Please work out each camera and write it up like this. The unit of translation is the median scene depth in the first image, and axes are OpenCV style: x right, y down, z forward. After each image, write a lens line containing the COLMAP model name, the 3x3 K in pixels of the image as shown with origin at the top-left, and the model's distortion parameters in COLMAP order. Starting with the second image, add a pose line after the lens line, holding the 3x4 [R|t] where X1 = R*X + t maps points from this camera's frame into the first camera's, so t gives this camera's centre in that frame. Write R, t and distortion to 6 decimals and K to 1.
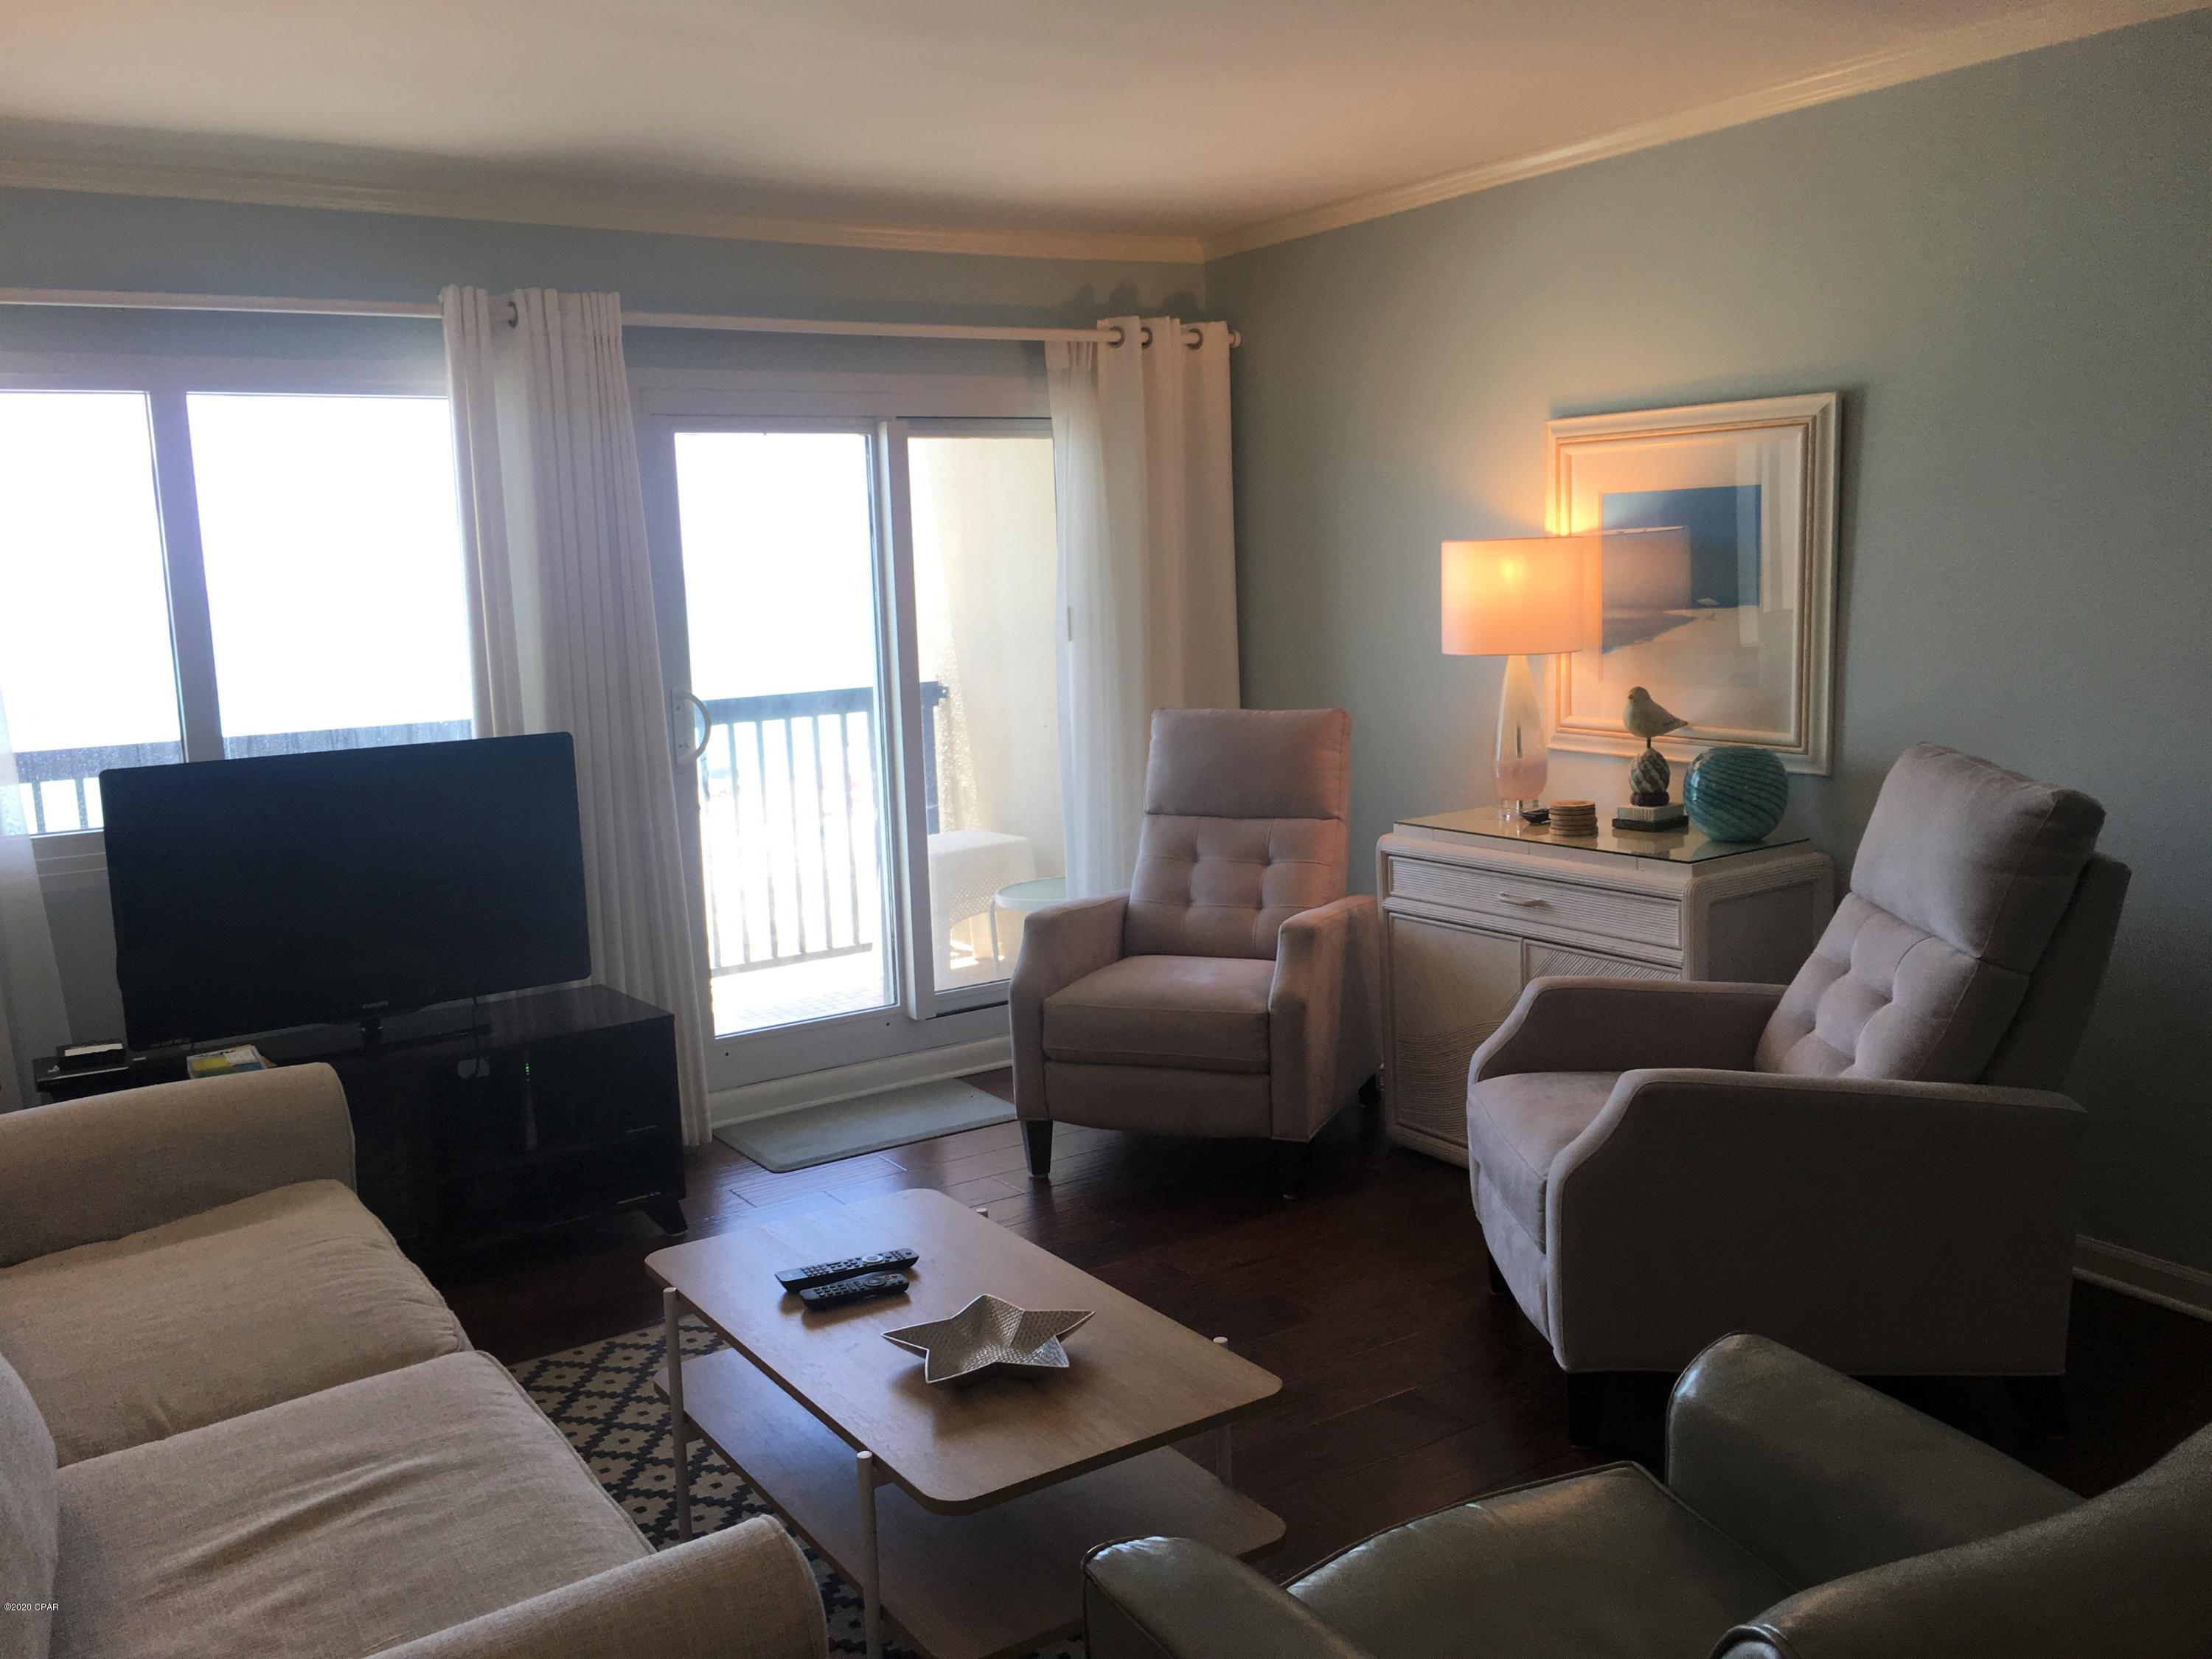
lens RADIAL K [[1847.7, 0, 1106.2], [0, 1847.7, 825.2], [0, 0, 1]] dist [0.045398, -0.077558]
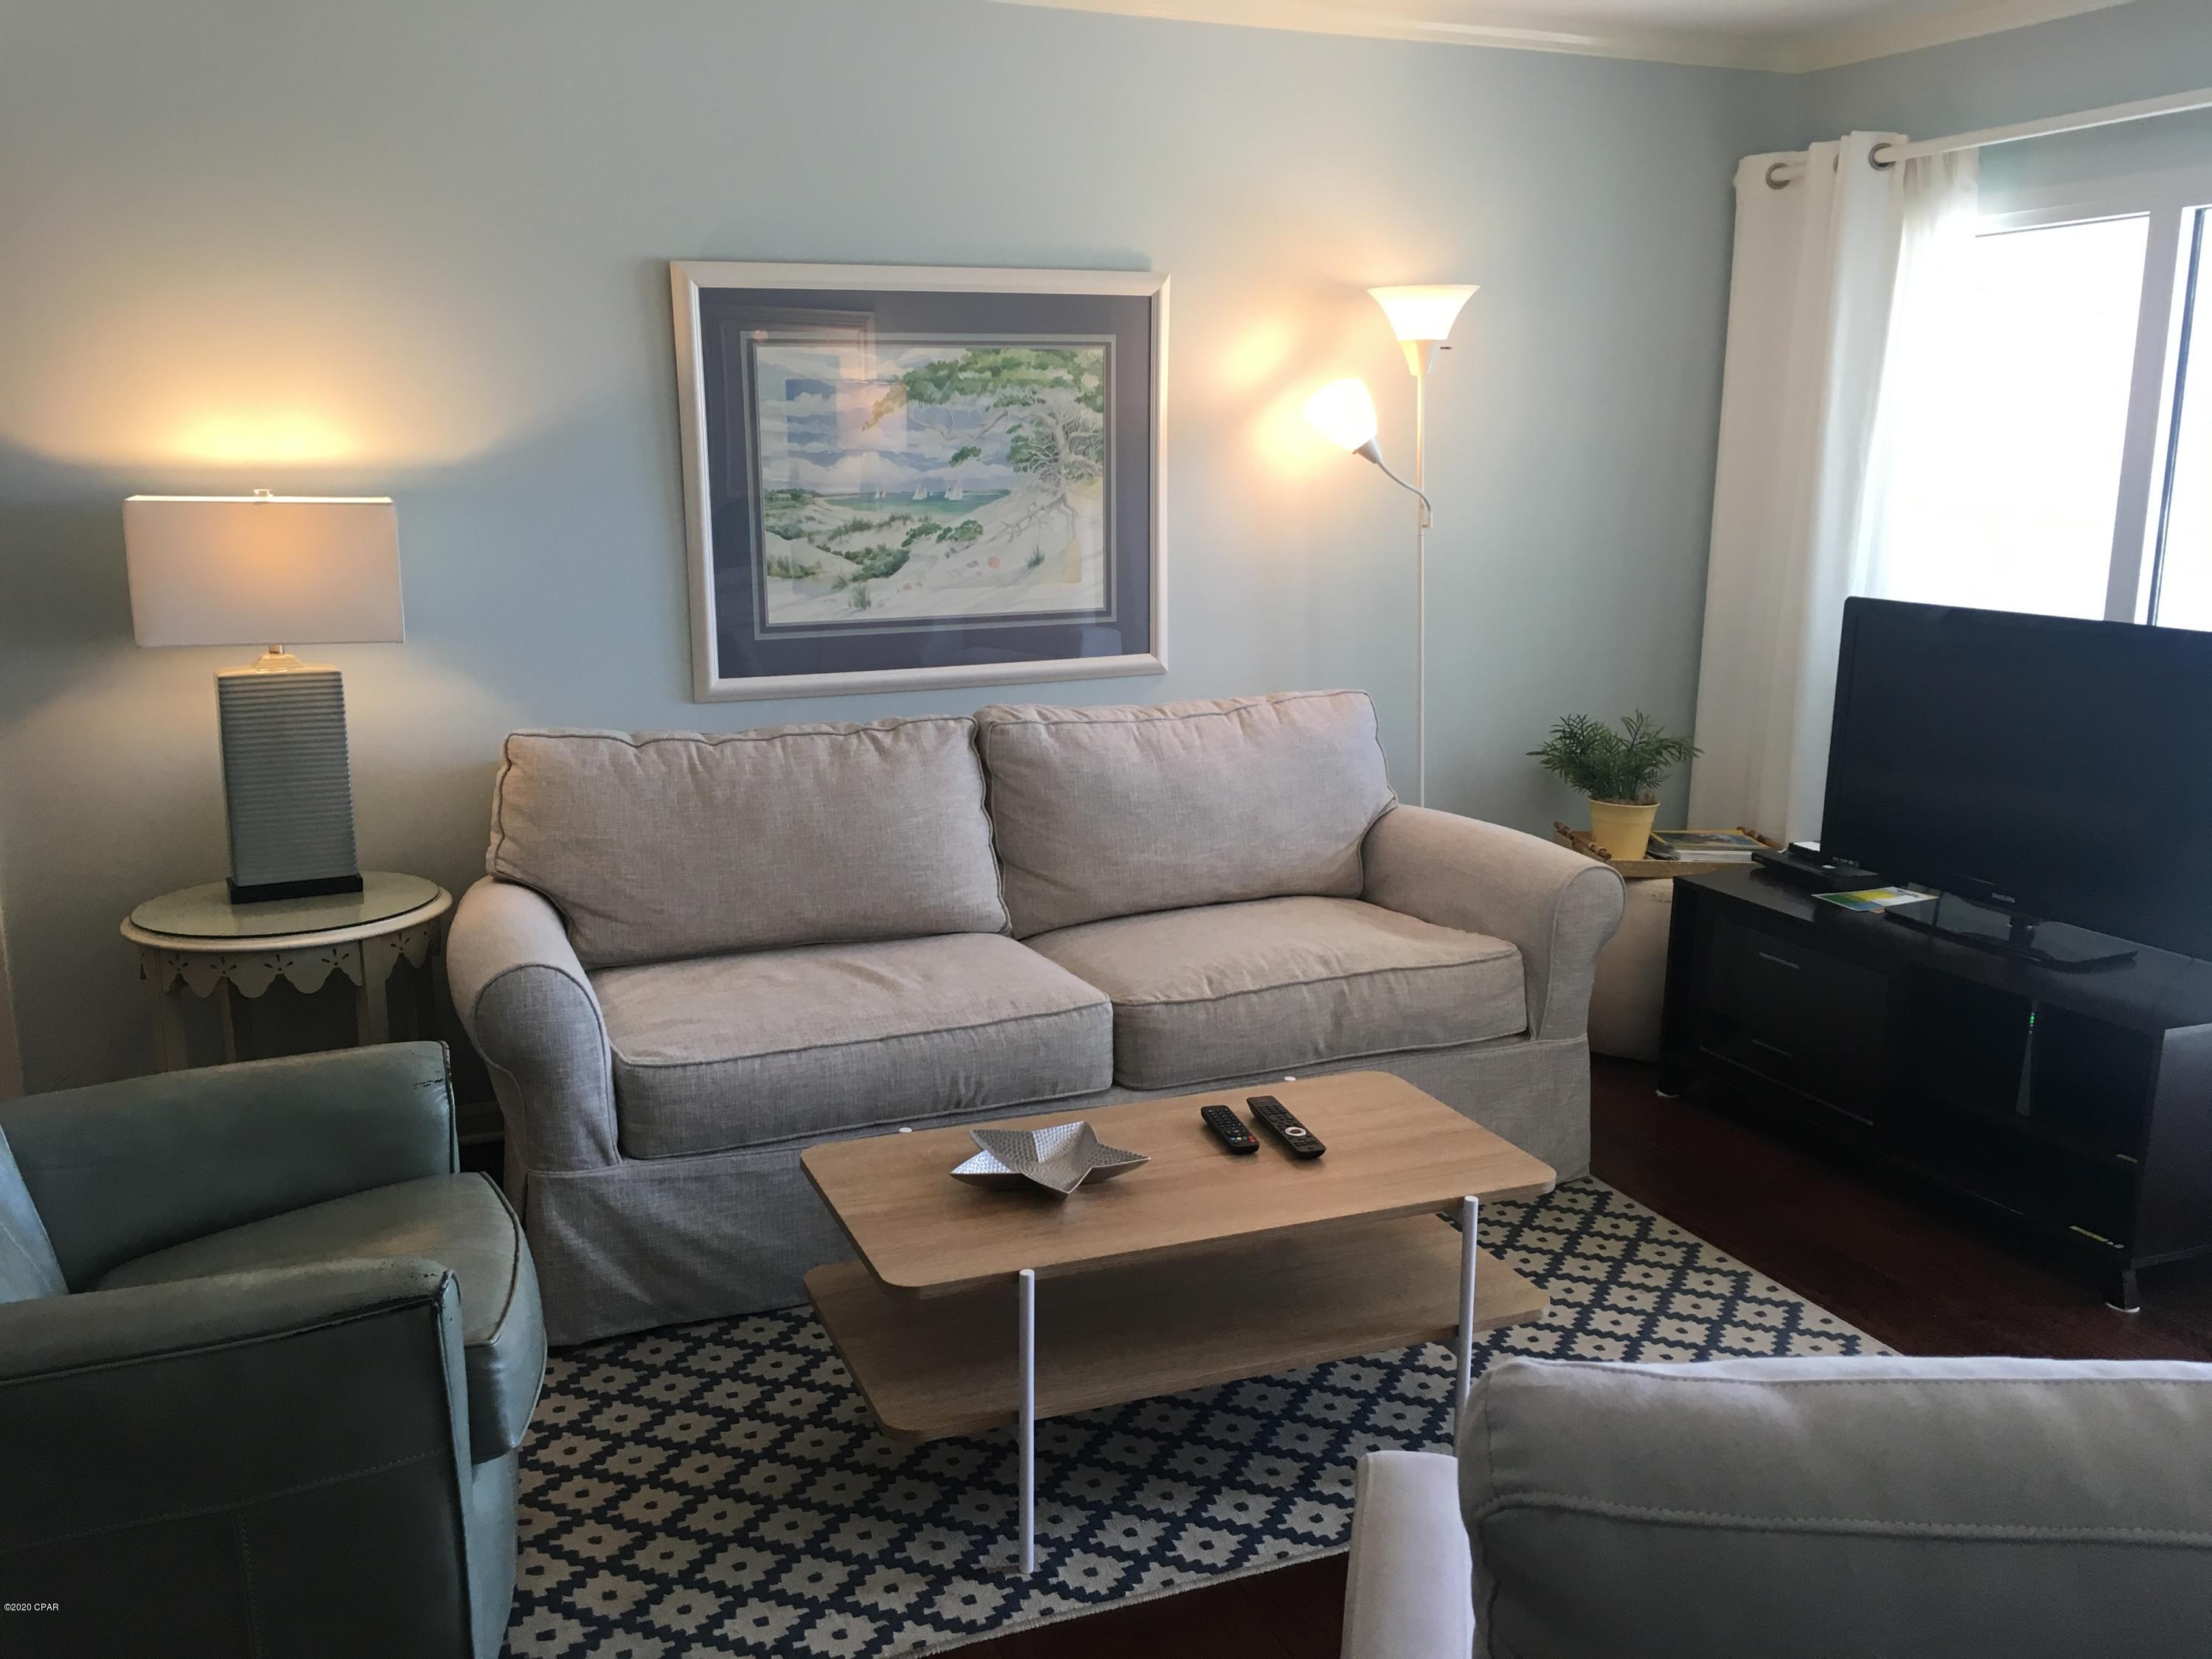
lens RADIAL K [[1847.7, 0, 1099.6], [0, 1847.7, 833.1], [0, 0, 1]] dist [0.045398, -0.077558]
pose [[-0.195880, 0.238397, -0.951209, 0.540472], [-0.133446, 0.954496, 0.266701, -0.115267], [0.971506, 0.179176, -0.155154, 0.690790]]
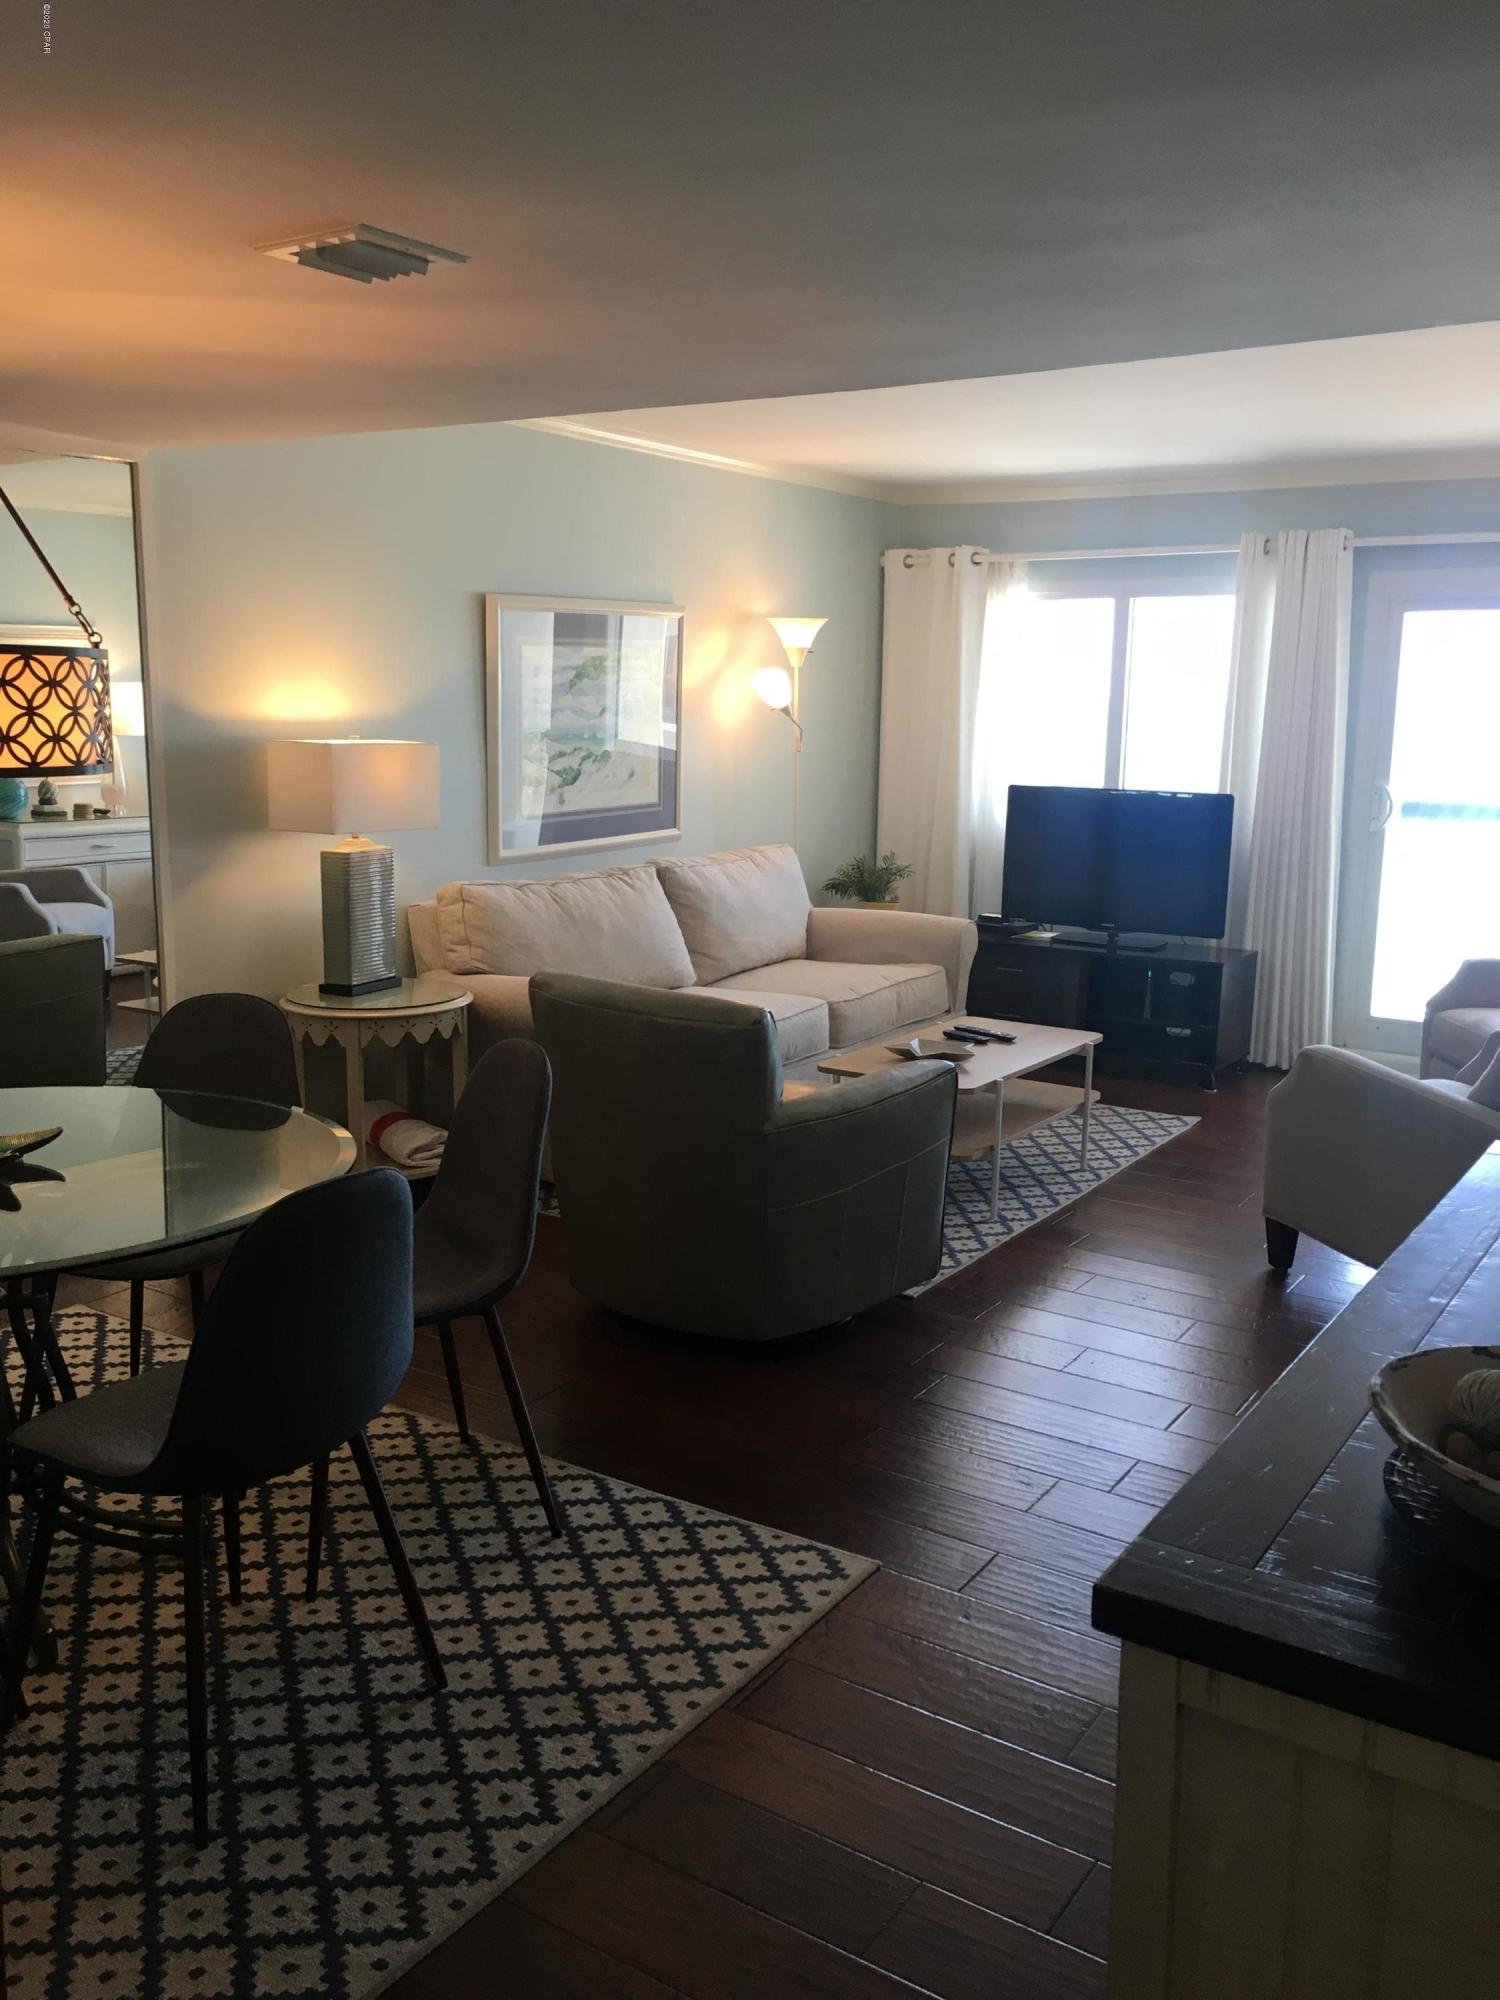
lens RADIAL K [[1670.6, 0, 761.5], [0, 1670.6, 1003.6], [0, 0, 1]] dist [0.045398, -0.077558]
pose [[0.398458, 0.206721, -0.893587, 0.993111], [-0.157208, 0.975245, 0.155511, -0.035569], [0.903613, 0.078515, 0.421092, -0.035235]]
